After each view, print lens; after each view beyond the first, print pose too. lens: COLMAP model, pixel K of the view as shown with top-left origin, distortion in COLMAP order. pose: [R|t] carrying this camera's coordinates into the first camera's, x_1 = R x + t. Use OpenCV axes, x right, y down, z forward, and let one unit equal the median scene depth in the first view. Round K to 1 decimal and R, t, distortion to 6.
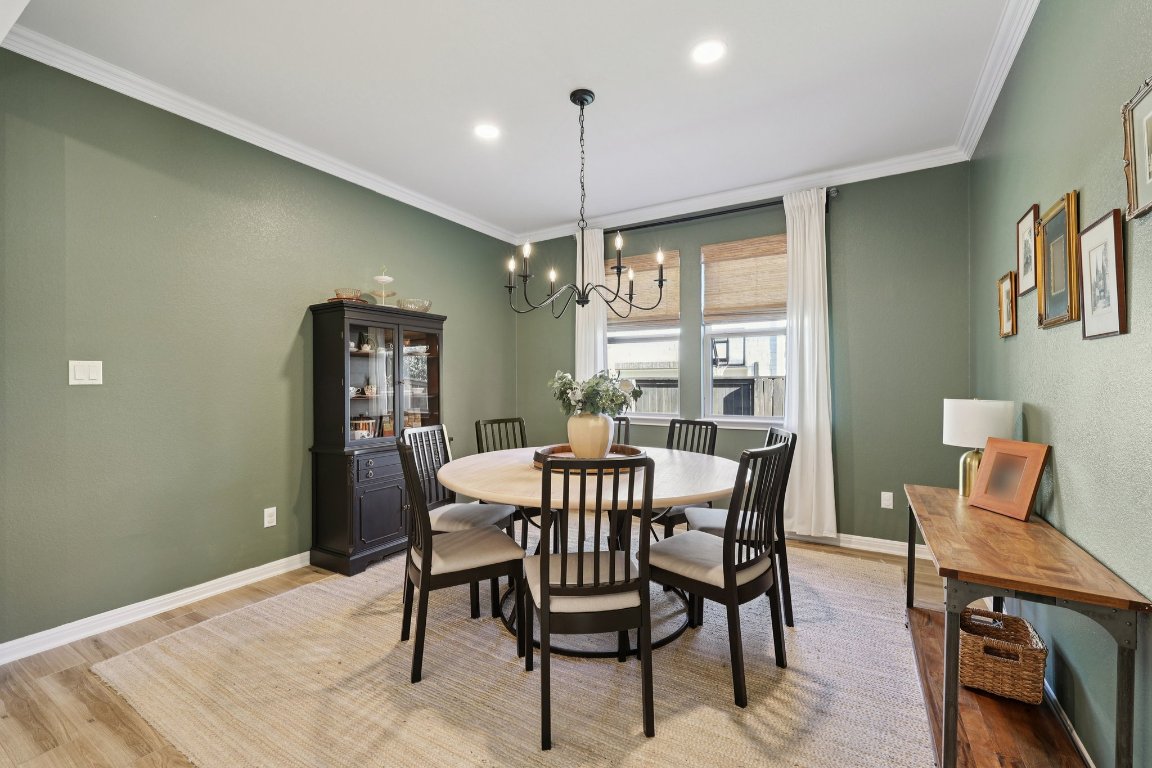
lens RADIAL K [[488.5, 0, 576.0], [0, 488.5, 384.0], [0, 0, 1]] dist [0.001693, 0.000274]
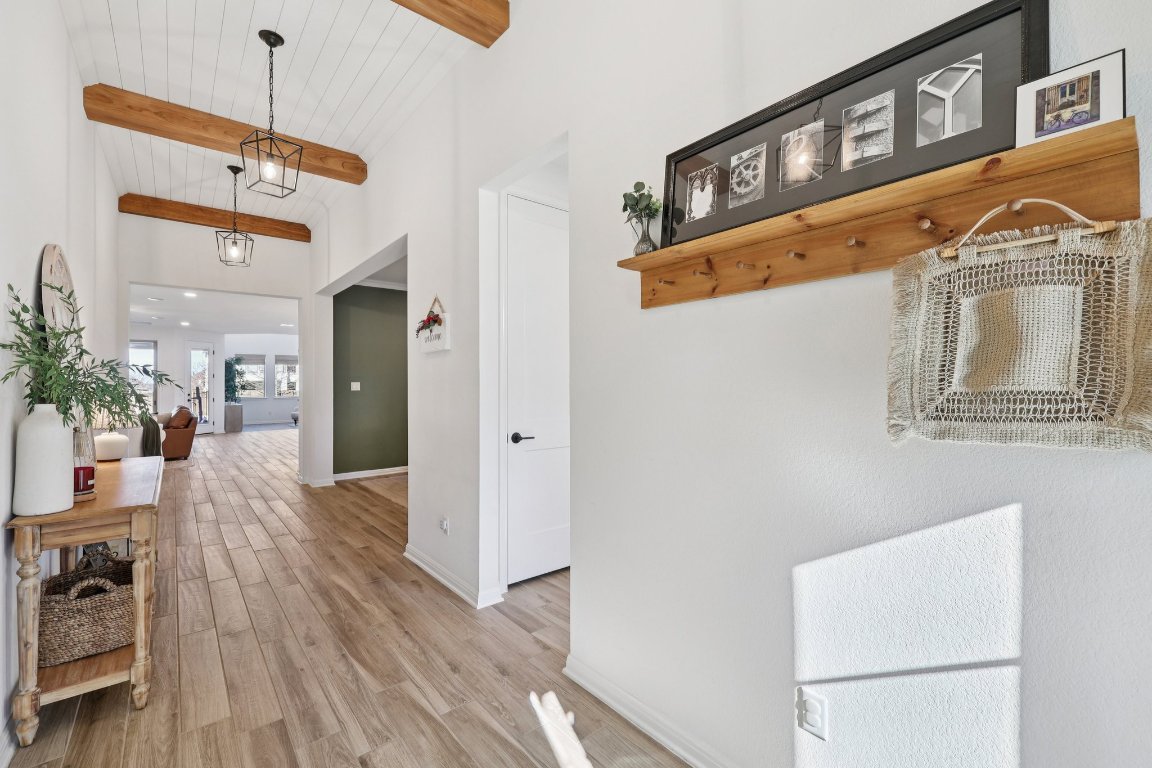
lens RADIAL K [[488.5, 0, 576.0], [0, 488.5, 384.0], [0, 0, 1]] dist [0.001693, 0.000274]
pose [[0.943161, -0.003356, -0.332320, 1.052173], [0.000816, 0.999969, -0.007782, -0.007572], [0.332336, 0.007069, 0.943135, -1.152807]]
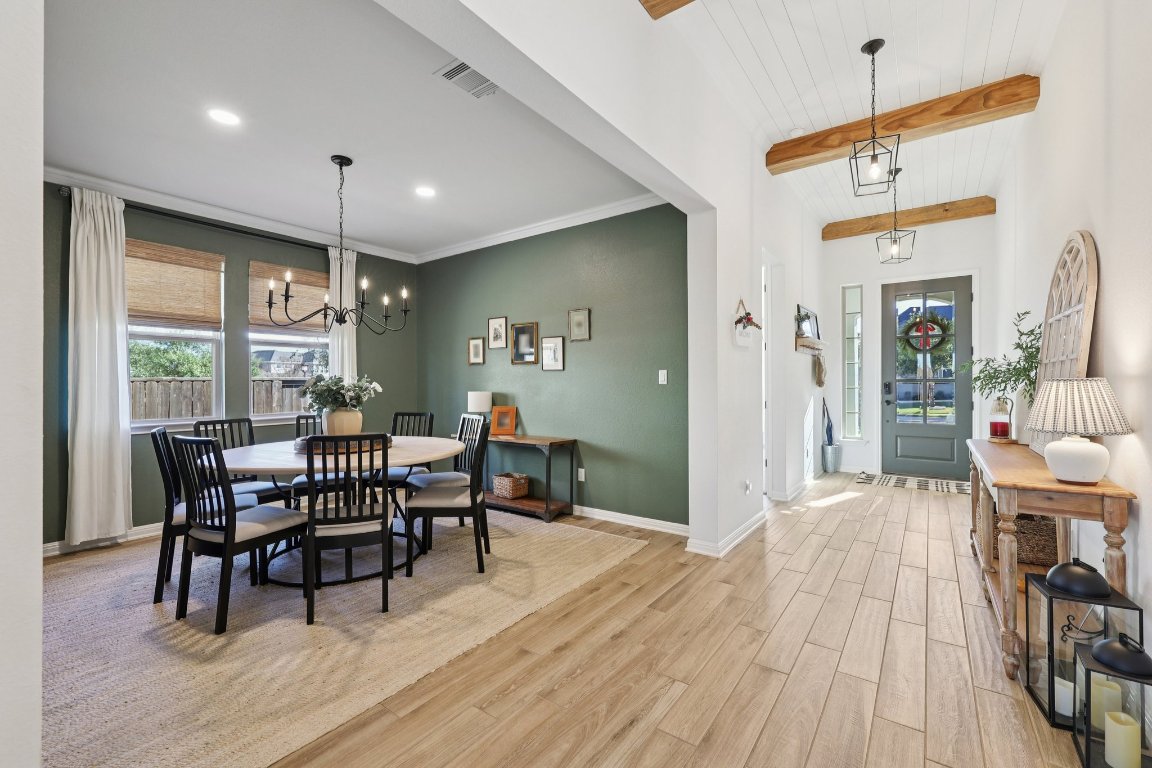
lens RADIAL K [[488.5, 0, 576.0], [0, 488.5, 384.0], [0, 0, 1]] dist [0.001693, 0.000274]
pose [[0.090759, -0.003841, 0.995865, -1.237705], [0.008498, 0.999959, 0.003083, -0.002857], [-0.995837, 0.008183, 0.090788, 0.284512]]
